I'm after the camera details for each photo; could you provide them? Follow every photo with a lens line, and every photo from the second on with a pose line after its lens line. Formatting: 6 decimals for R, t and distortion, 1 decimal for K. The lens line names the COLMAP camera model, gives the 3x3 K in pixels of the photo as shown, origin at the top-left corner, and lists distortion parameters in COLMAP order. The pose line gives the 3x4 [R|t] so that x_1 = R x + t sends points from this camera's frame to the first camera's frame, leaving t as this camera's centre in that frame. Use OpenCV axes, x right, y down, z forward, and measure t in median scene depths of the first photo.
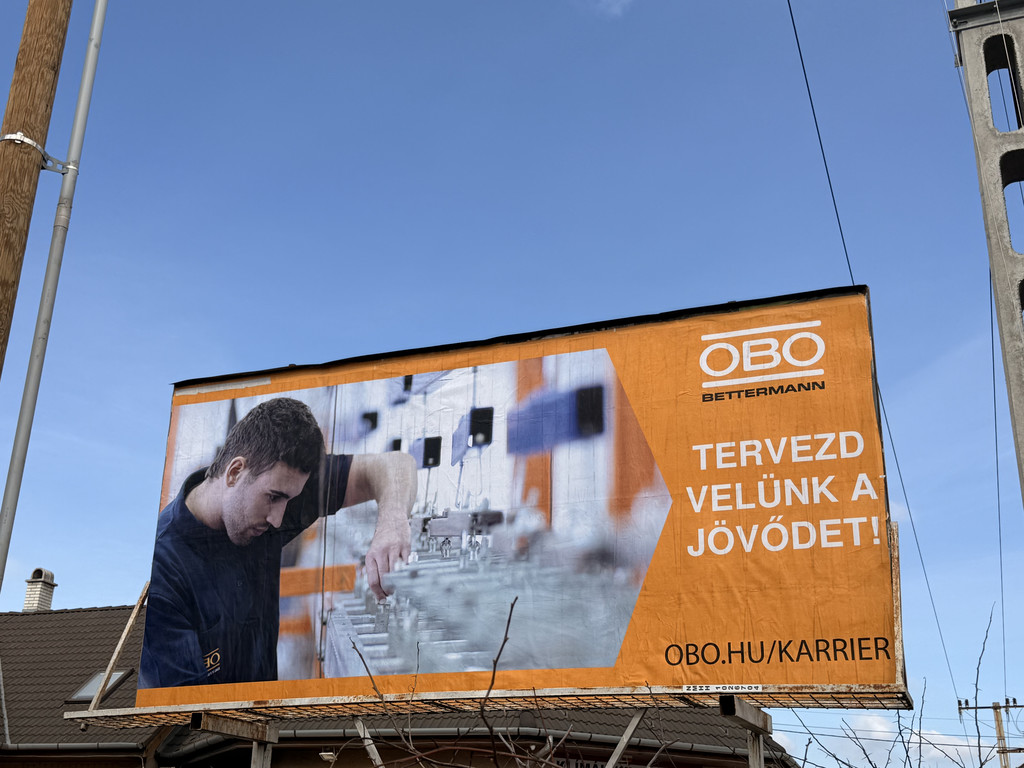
lens RADIAL K [[1271.0, 0, 509.0], [0, 1271.0, 407.8], [0, 0, 1]] dist [0.162240, 0.000000]
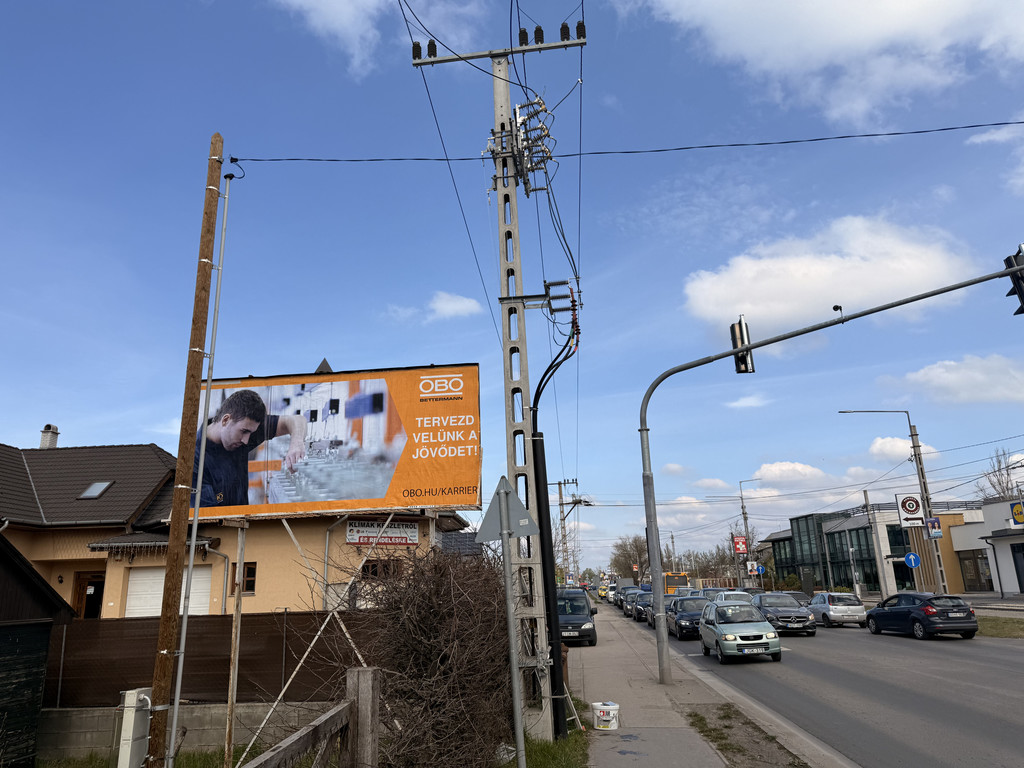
lens RADIAL K [[713.1, 0, 530.9], [0, 713.1, 388.6], [0, 0, 1]] dist [0.074612, -0.073477]
pose [[0.956145, 0.015474, 0.292485, -0.072958], [-0.044231, 0.994780, 0.091962, -0.191036], [-0.289535, -0.100866, 0.951838, -0.551997]]
